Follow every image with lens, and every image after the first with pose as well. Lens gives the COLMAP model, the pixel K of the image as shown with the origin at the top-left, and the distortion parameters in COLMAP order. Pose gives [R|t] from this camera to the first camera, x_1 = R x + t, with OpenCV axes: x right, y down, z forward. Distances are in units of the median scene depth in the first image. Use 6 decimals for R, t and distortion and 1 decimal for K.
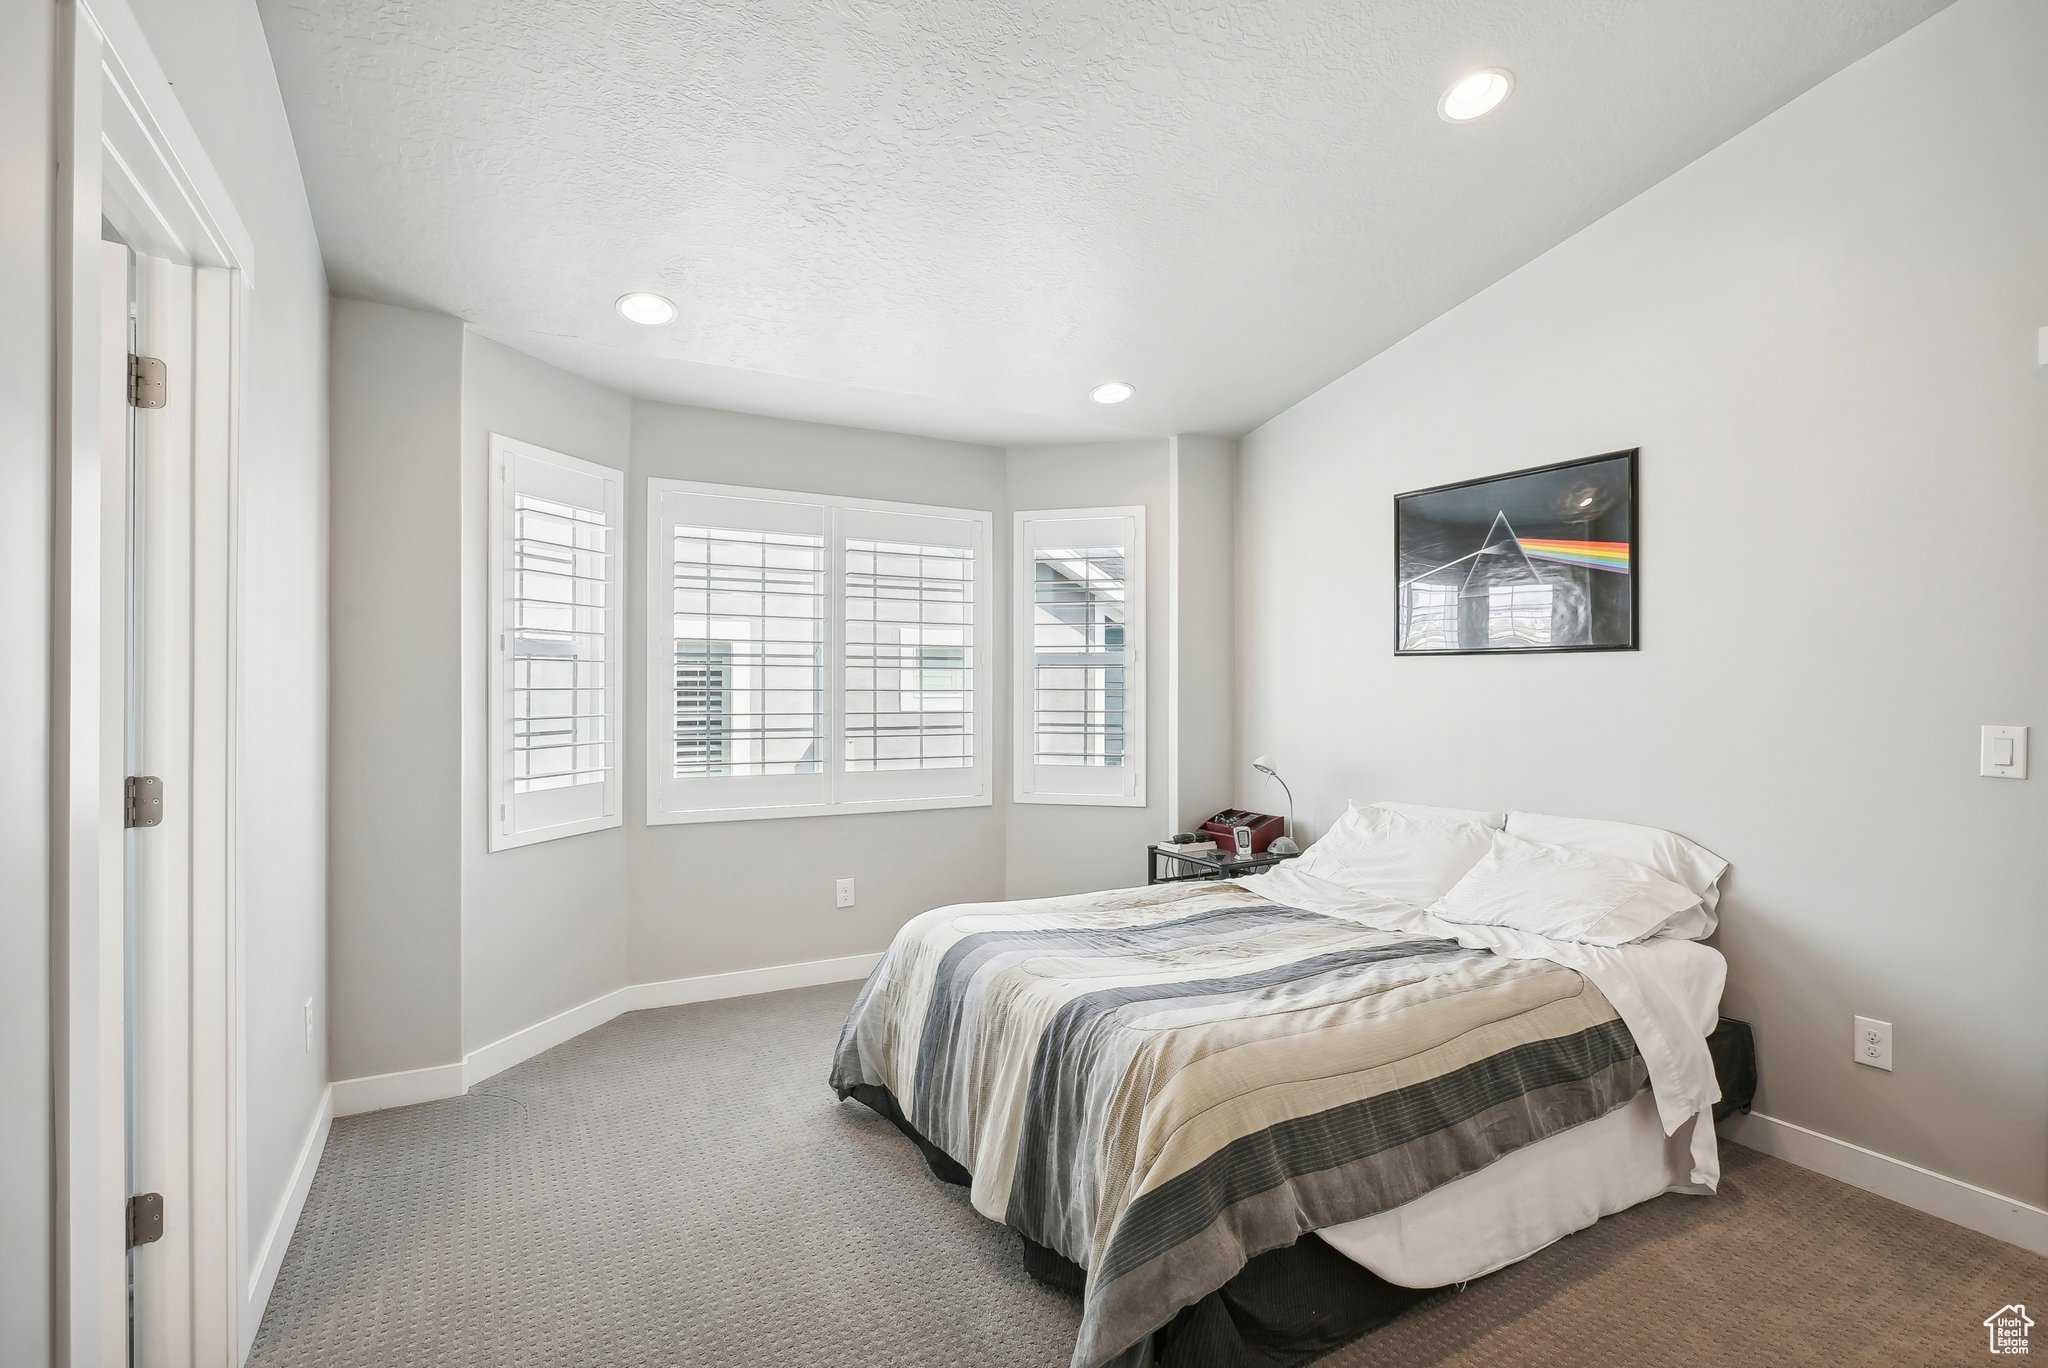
lens RADIAL K [[969.3, 0, 1024.0], [0, 969.3, 684.0], [0, 0, 1]] dist [-0.027290, 0.000347]
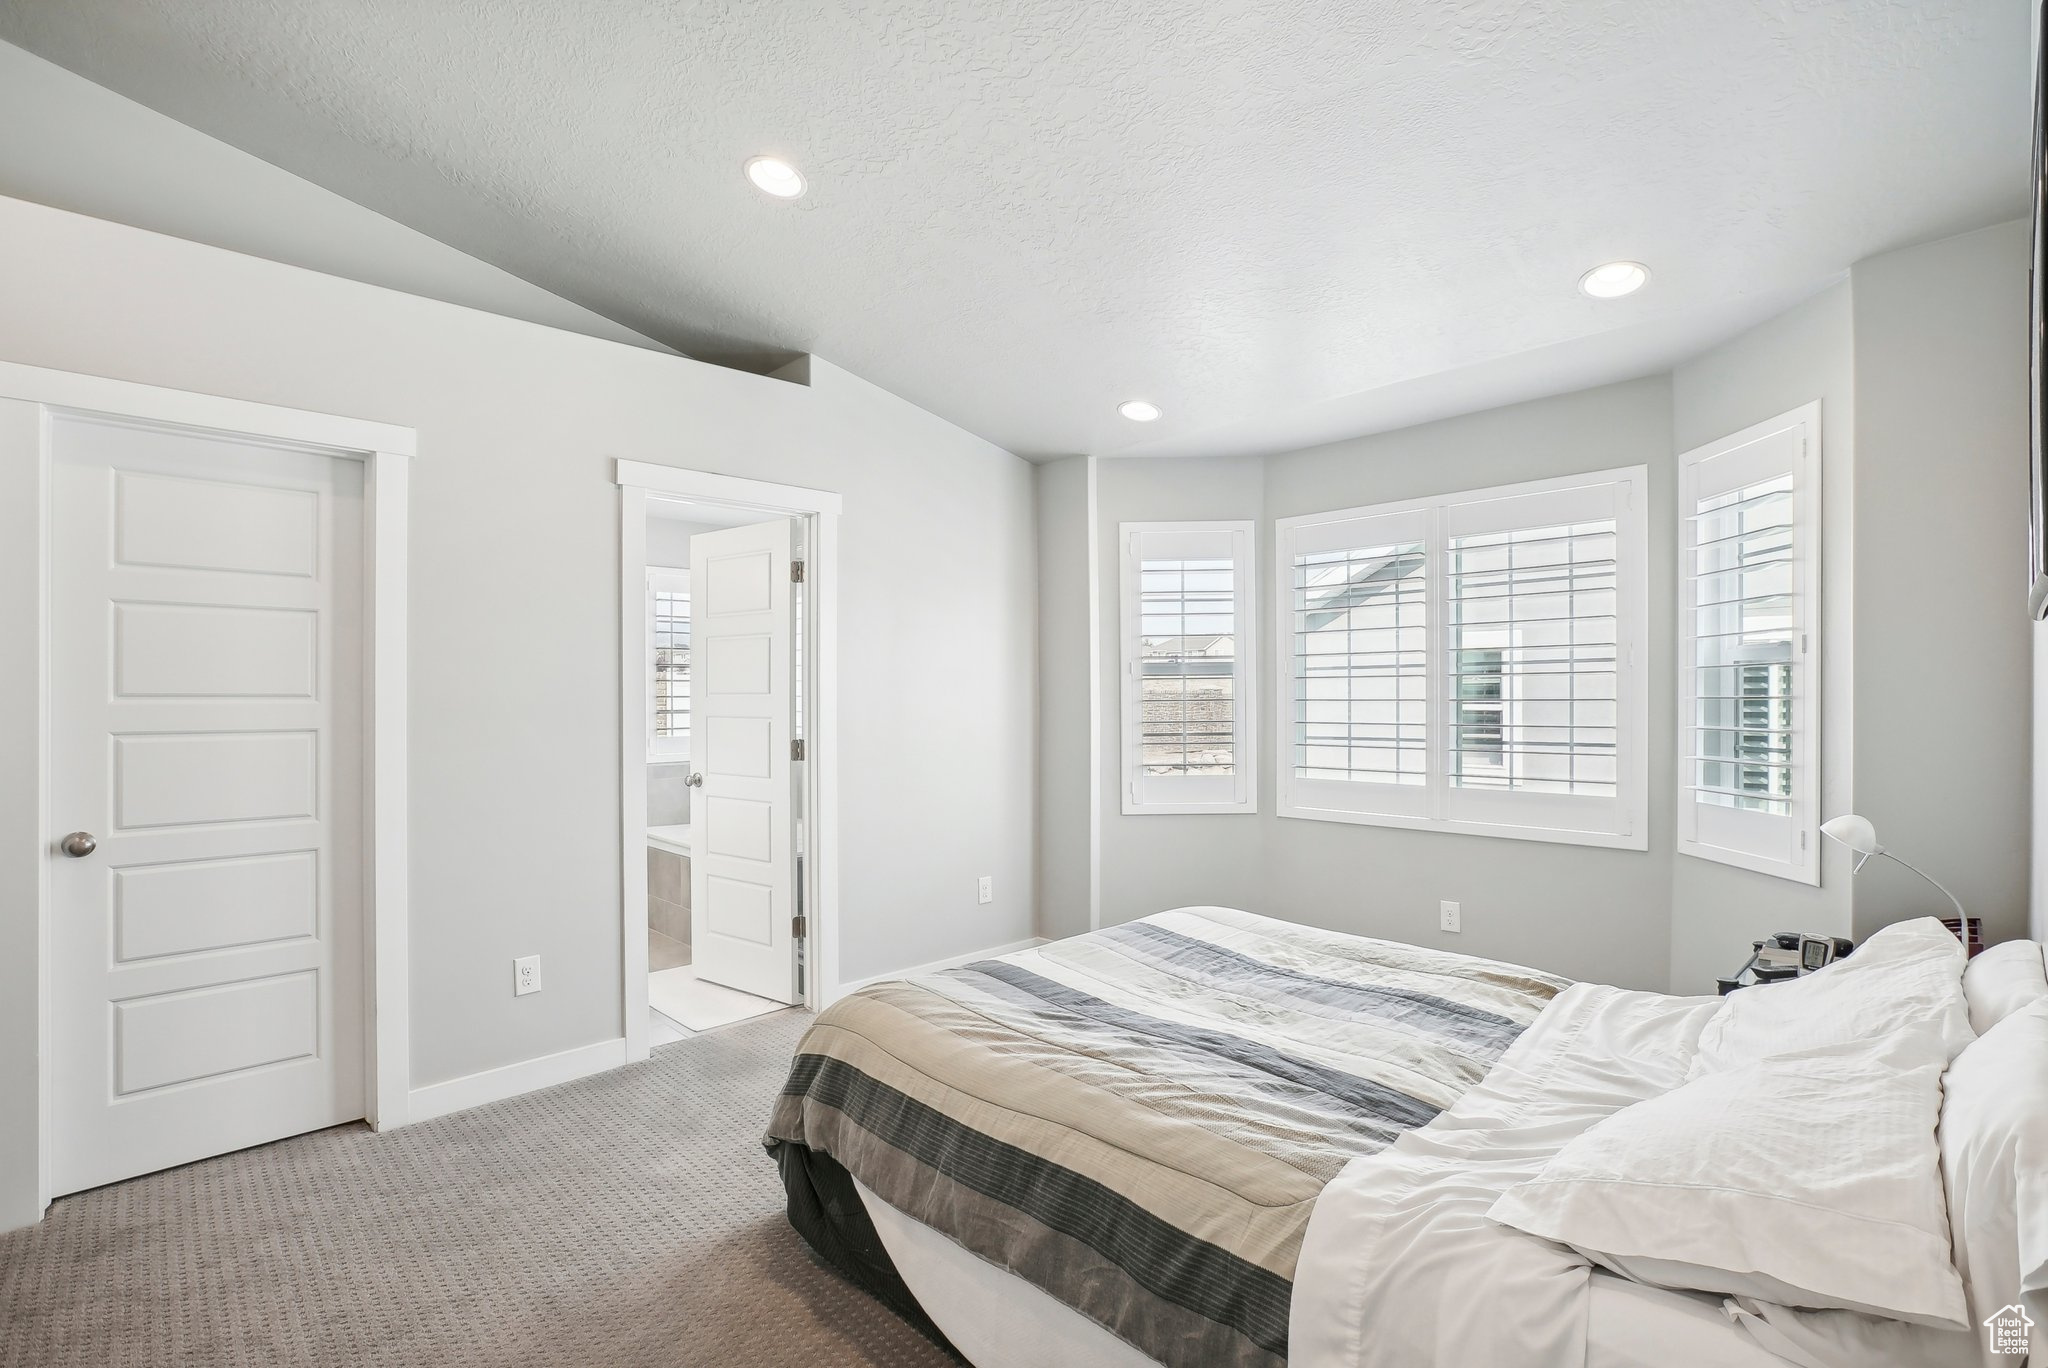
lens RADIAL K [[931.8, 0, 1028.6], [0, 931.8, 699.0], [0, 0, 1]] dist [-0.001699, -0.000013]
pose [[0.264299, 0.000143, -0.964441, 0.768158], [0.006779, 0.999975, 0.002006, 0.001497], [0.964417, -0.007068, 0.264291, 0.489105]]
